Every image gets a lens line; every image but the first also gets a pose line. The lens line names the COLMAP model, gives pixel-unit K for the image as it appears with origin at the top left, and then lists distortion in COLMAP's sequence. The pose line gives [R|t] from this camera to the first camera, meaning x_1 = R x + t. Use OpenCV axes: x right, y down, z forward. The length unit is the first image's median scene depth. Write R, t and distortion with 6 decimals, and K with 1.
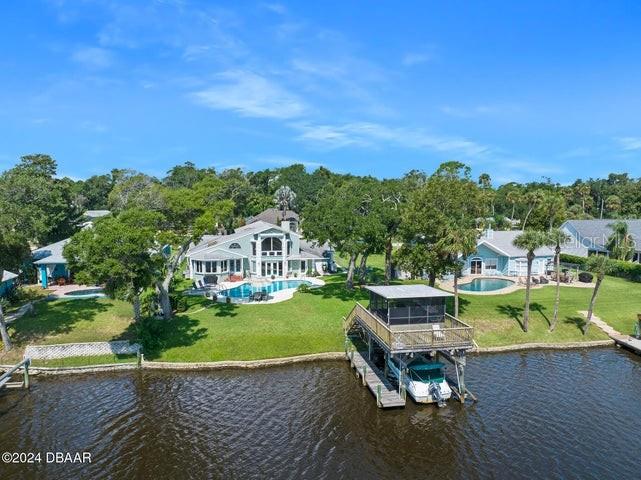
lens RADIAL K [[481.0, 0, 320.5], [0, 481.0, 240.0], [0, 0, 1]] dist [-0.022224, -0.003822]
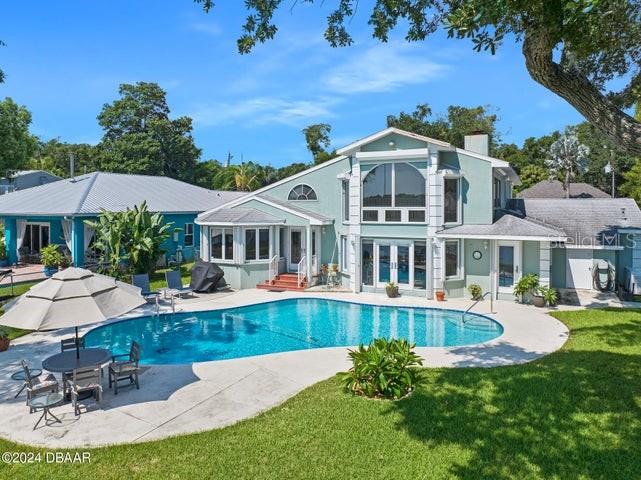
lens RADIAL K [[460.0, 0, 320.2], [0, 460.0, 203.1], [0, 0, 1]] dist [0.004436, 0.000704]
pose [[0.795003, -0.002975, -0.606599, 0.045022], [-0.055576, 0.995425, -0.077720, 0.047087], [0.604055, 0.095500, 0.791200, 0.741369]]
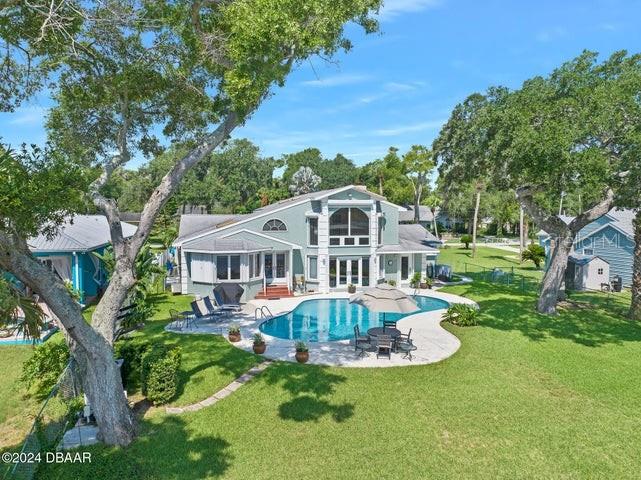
lens RADIAL K [[450.2, 0, 311.4], [0, 450.2, 241.0], [0, 0, 1]] dist [-0.001487, -0.000509]
pose [[0.999270, -0.000774, 0.038186, -0.160120], [0.002148, 0.999351, -0.035962, 0.045337], [-0.038134, 0.036018, 0.998623, 0.548334]]
